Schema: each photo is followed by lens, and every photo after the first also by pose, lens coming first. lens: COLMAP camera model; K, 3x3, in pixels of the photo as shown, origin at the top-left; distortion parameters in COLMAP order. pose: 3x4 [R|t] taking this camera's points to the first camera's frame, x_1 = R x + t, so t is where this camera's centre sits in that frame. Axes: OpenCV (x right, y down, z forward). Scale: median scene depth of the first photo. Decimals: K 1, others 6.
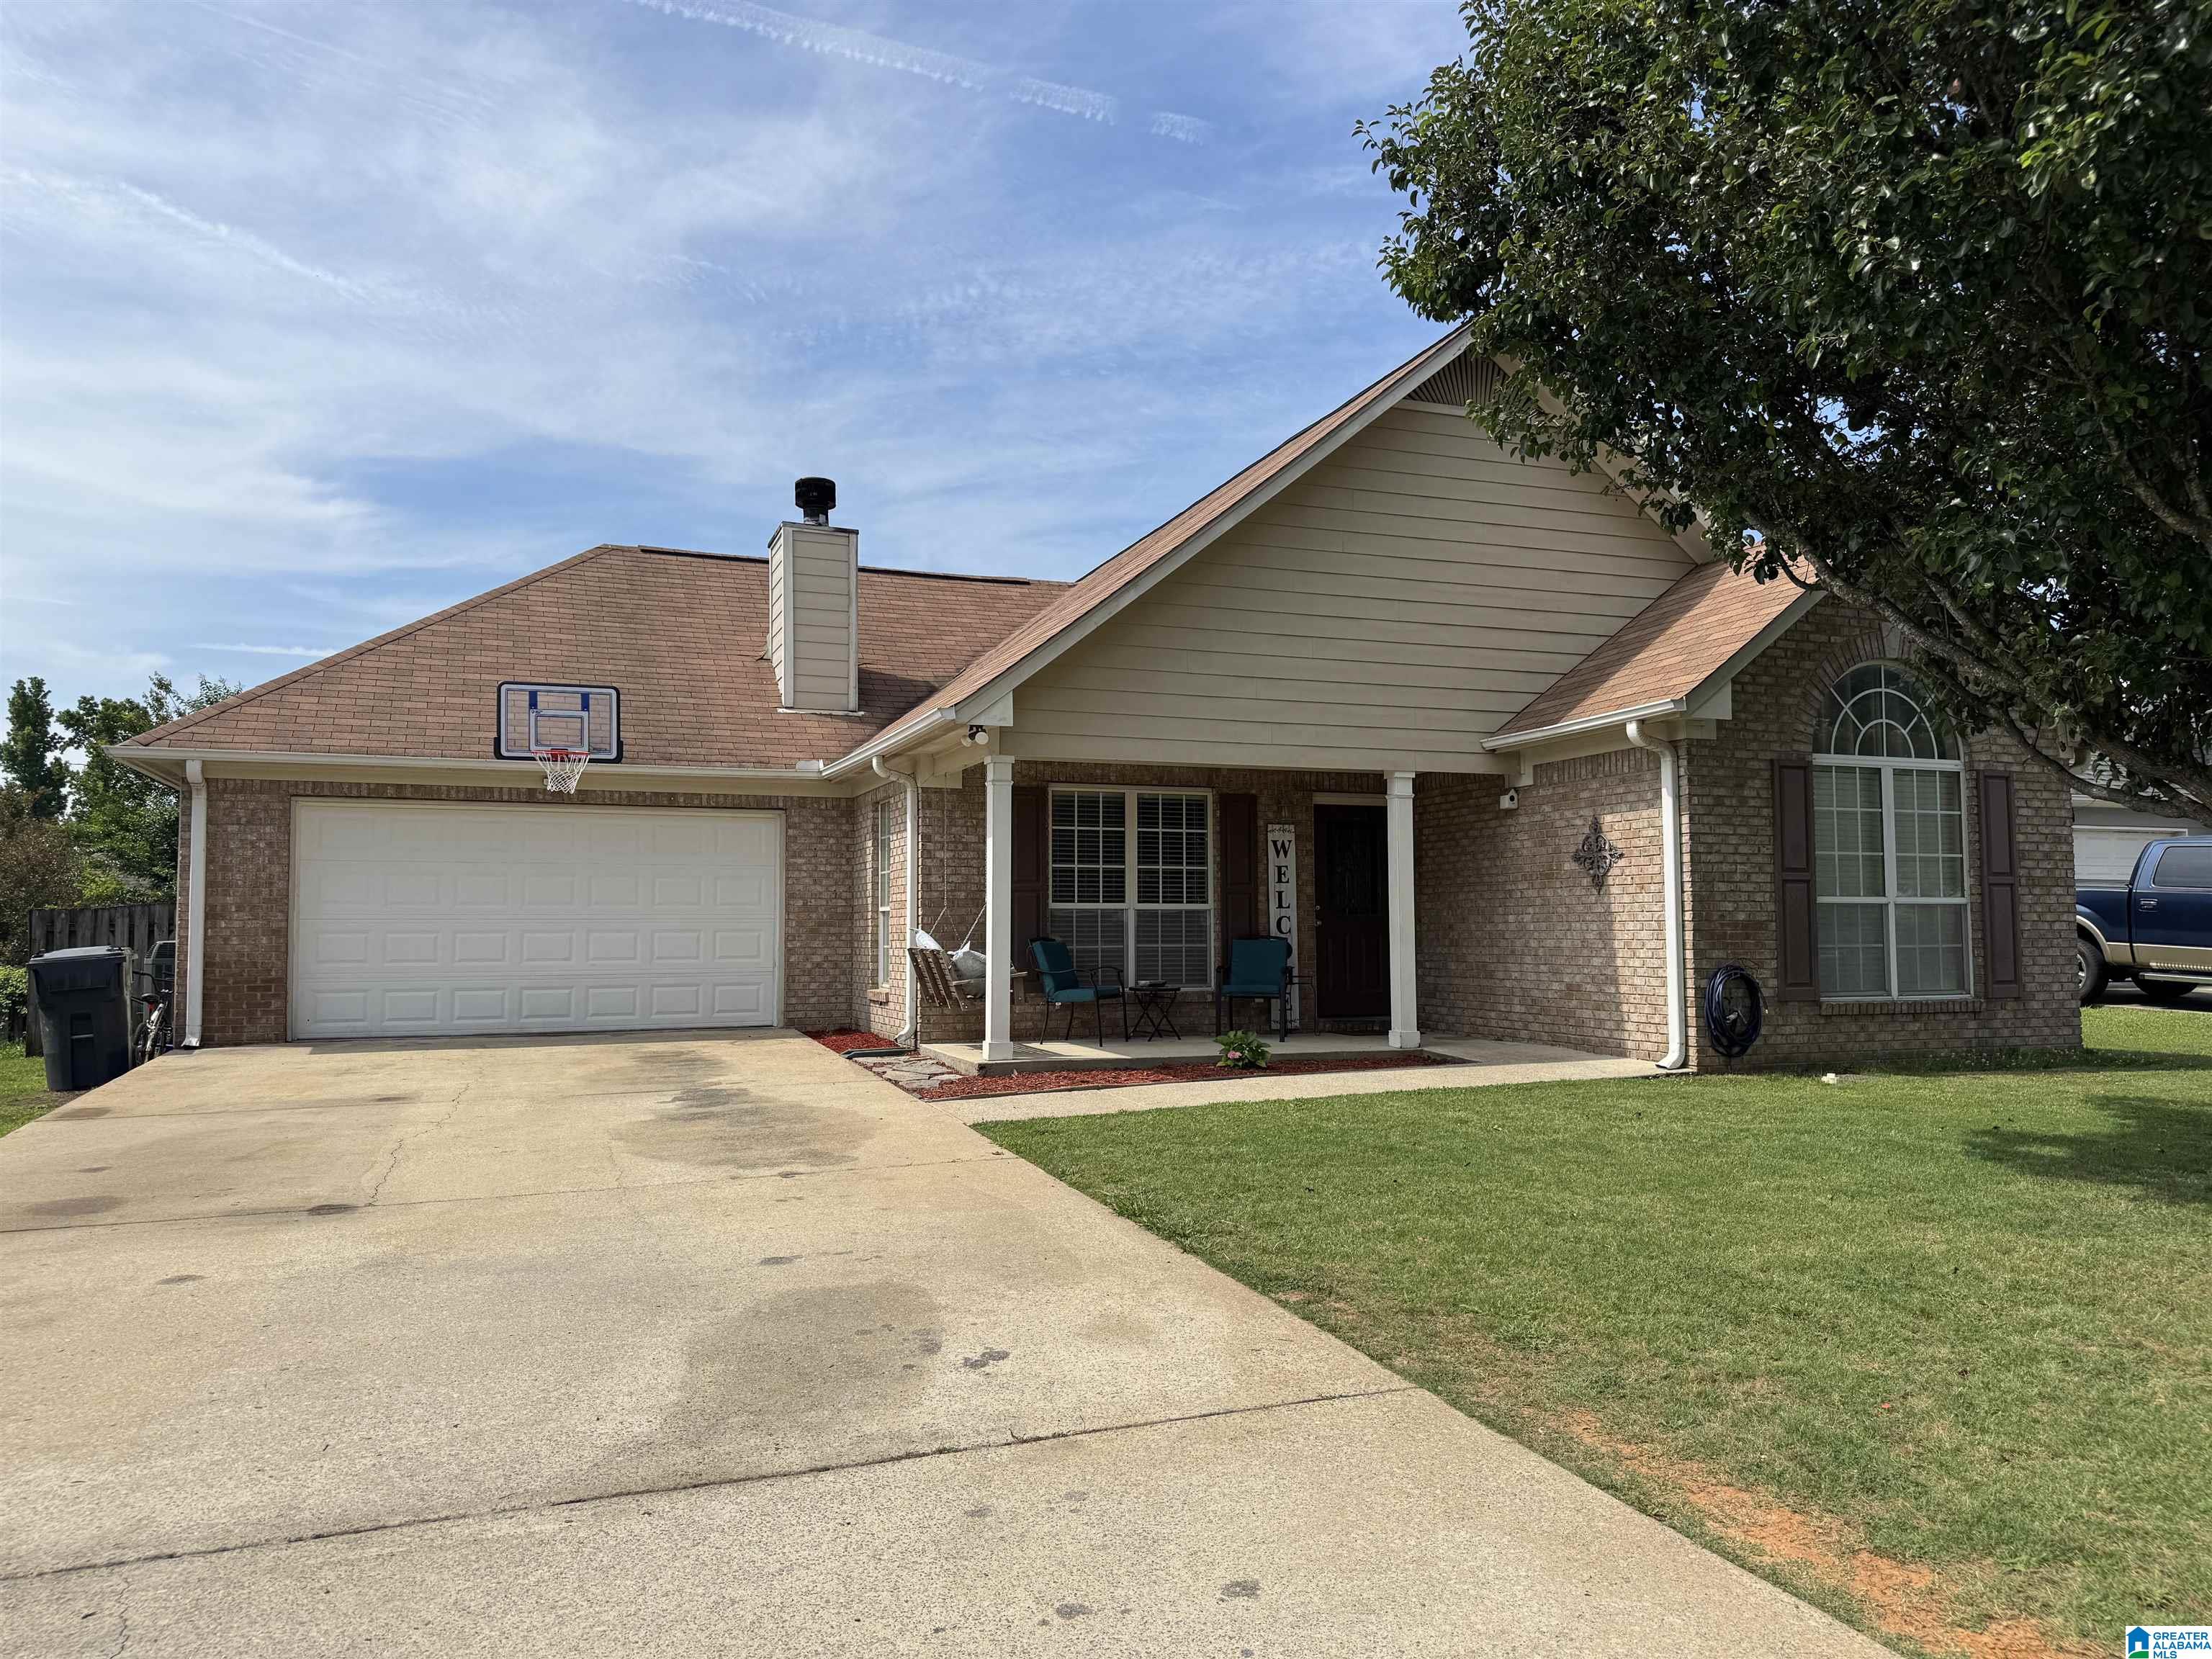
lens RADIAL K [[1515.6, 0, 1107.9], [0, 1515.6, 836.9], [0, 0, 1]] dist [0.140231, -0.218358]
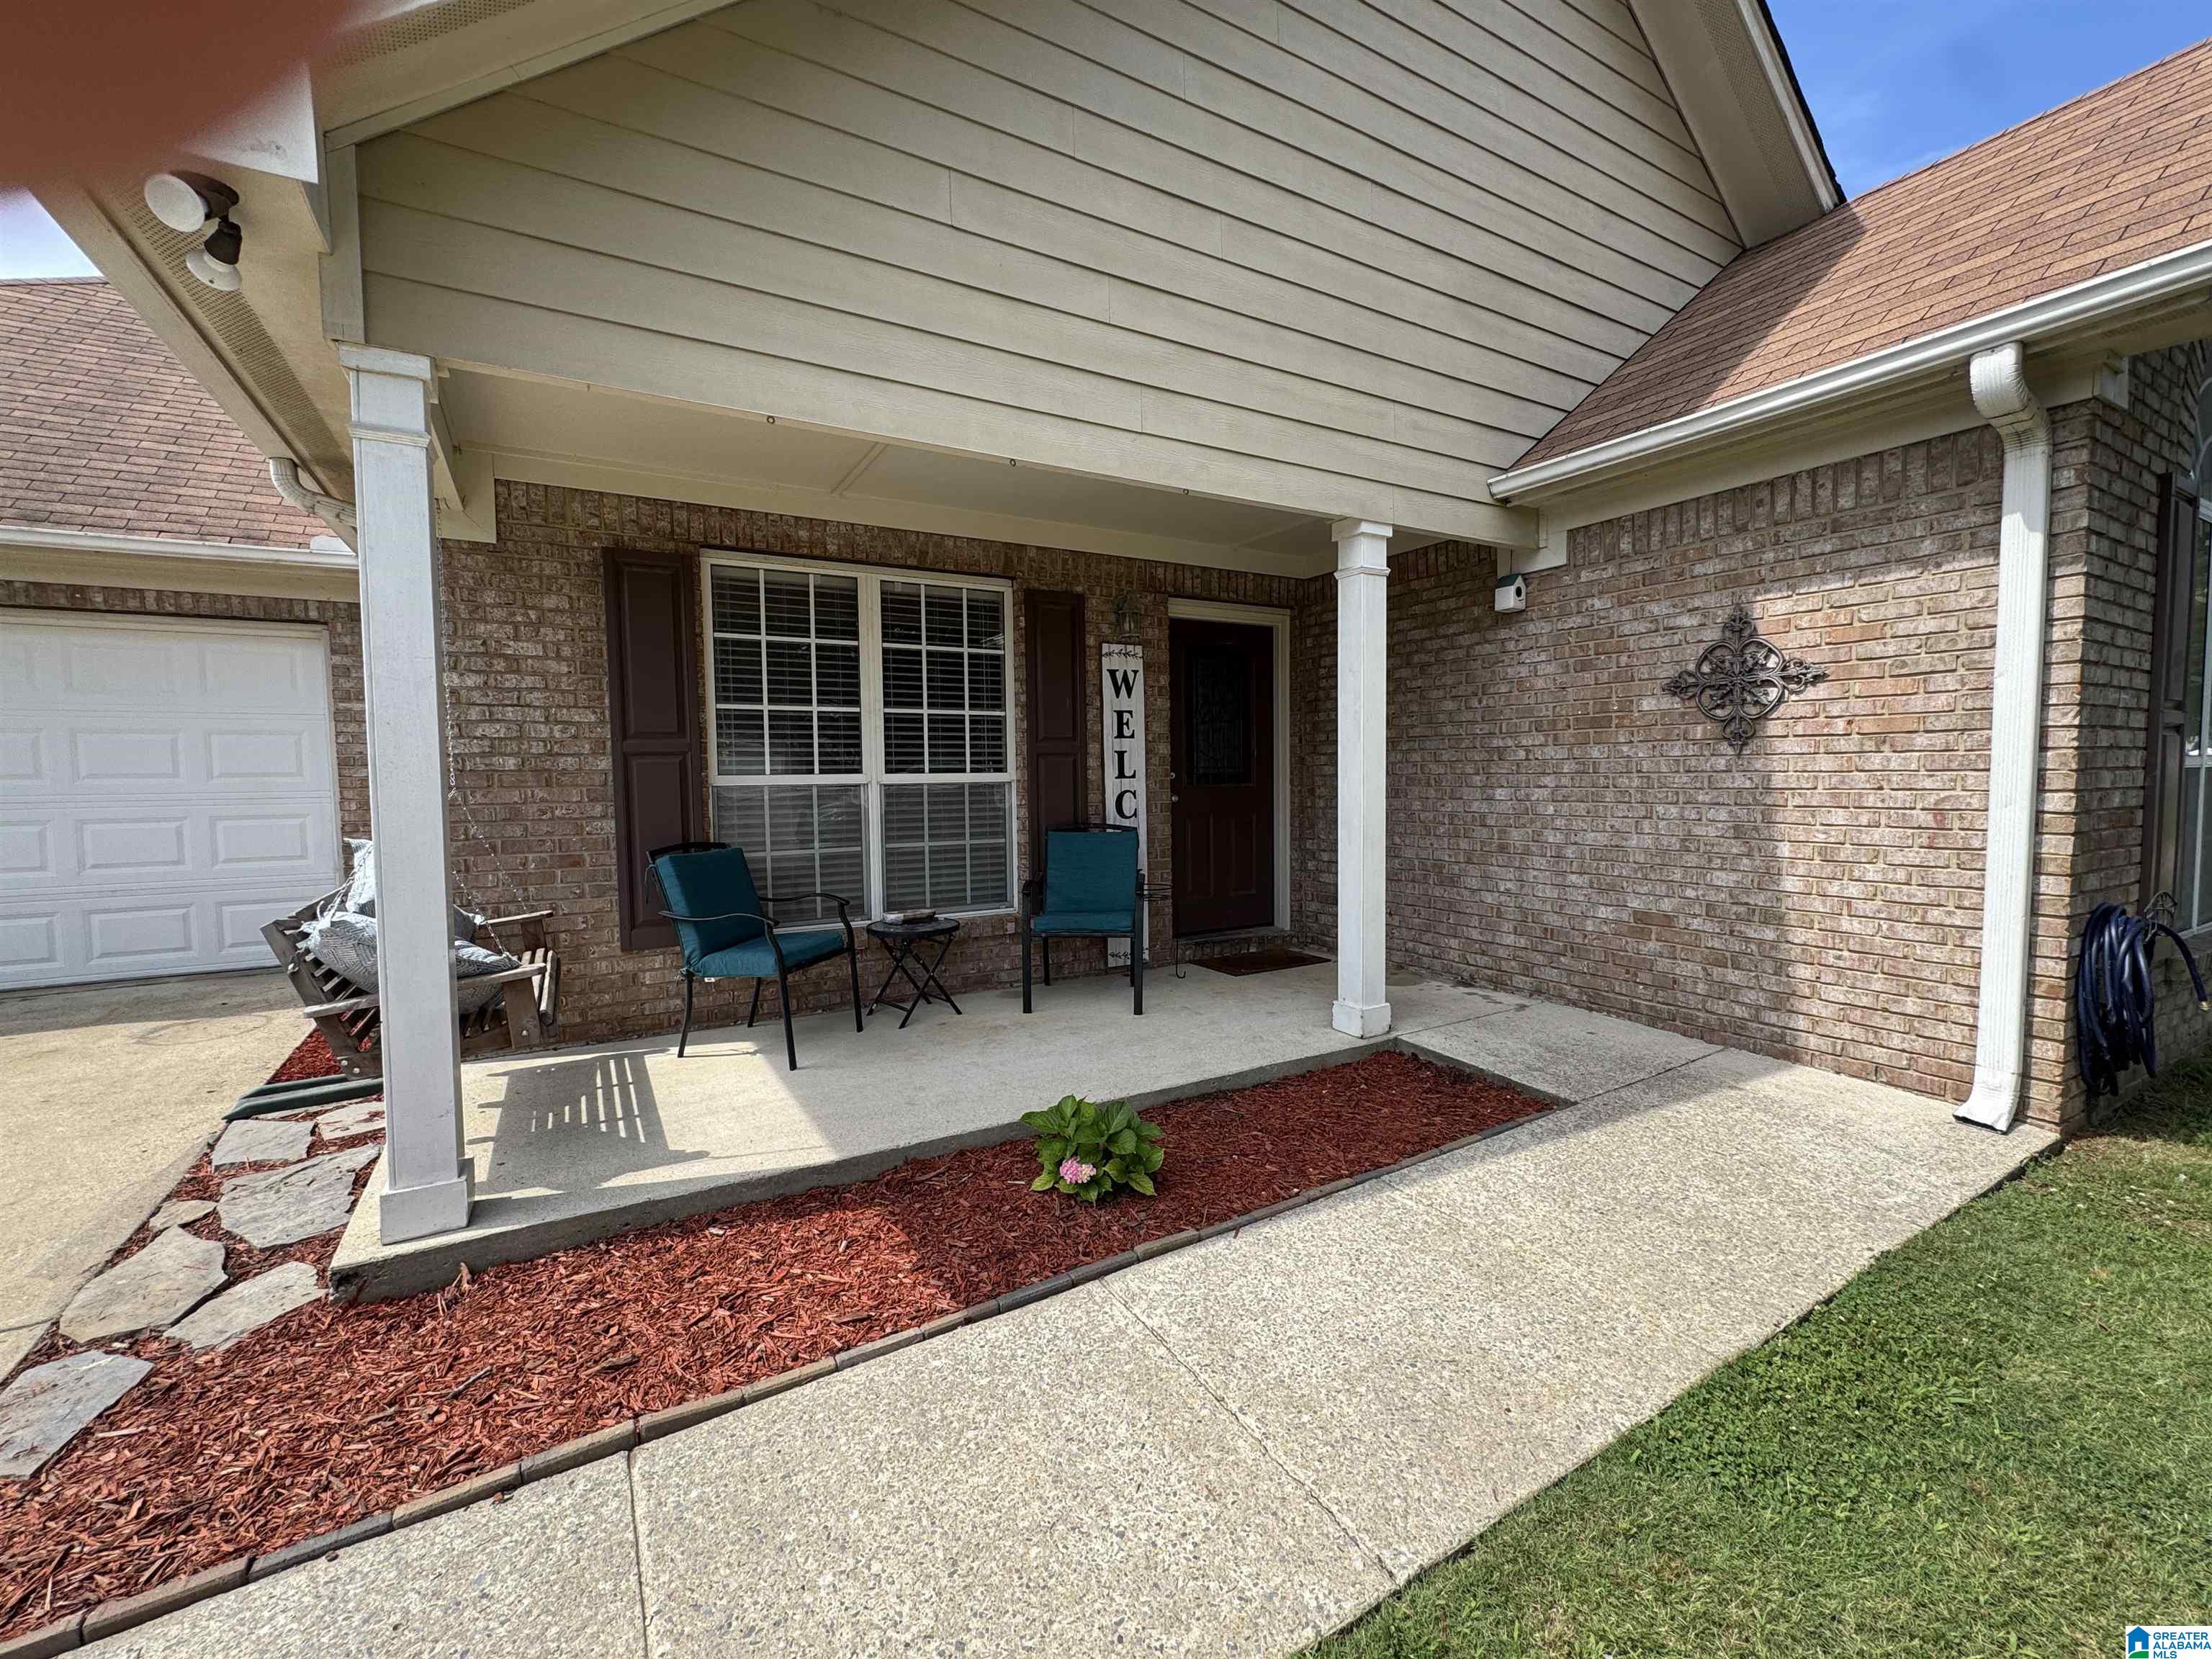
lens RADIAL K [[912.2, 0, 1095.8], [0, 912.2, 823.6], [0, 0, 1]] dist [-0.001356, -0.000076]
pose [[0.986972, -0.017979, 0.159884, 0.046492], [-0.001035, 0.993007, 0.118052, 0.023178], [-0.160888, -0.116679, 0.980052, 0.693904]]
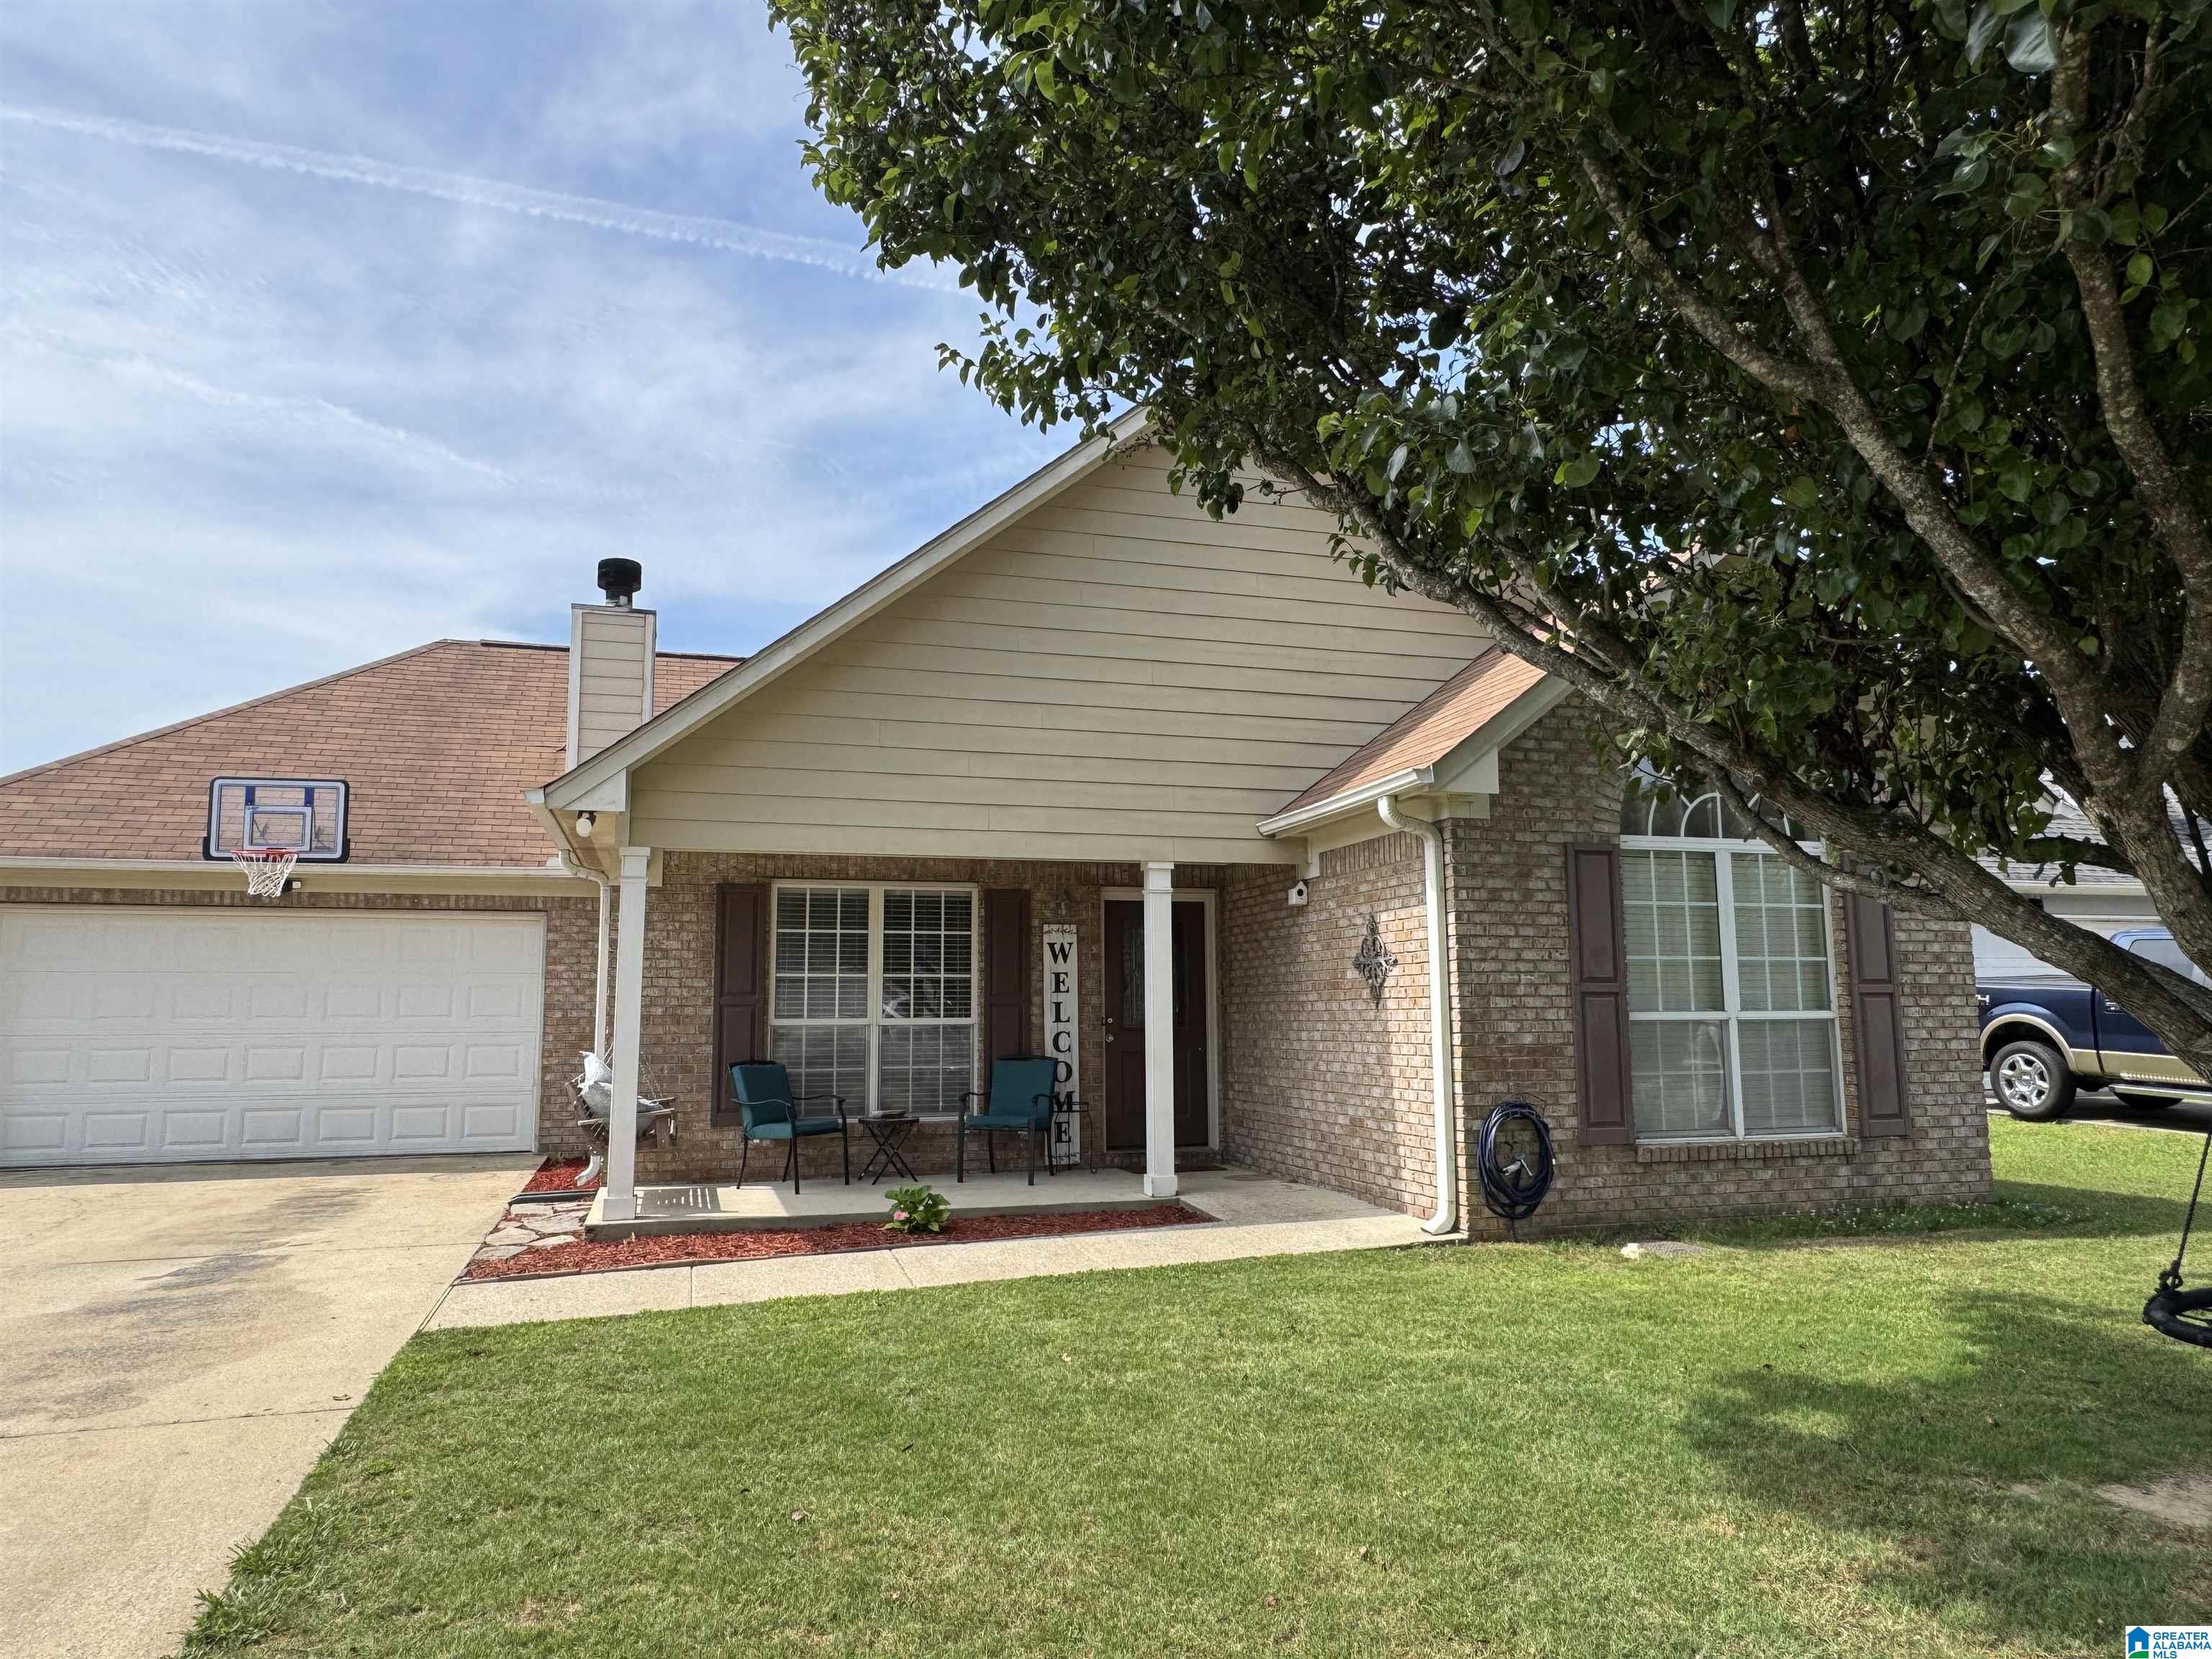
lens RADIAL K [[1399.5, 0, 1110.3], [0, 1399.5, 836.2], [0, 0, 1]] dist [-0.005615, 0.019361]
pose [[0.997406, -0.012594, -0.070877, 0.222538], [0.008051, 0.997915, -0.064033, -0.007884], [0.071536, 0.063296, 0.995428, 0.229671]]
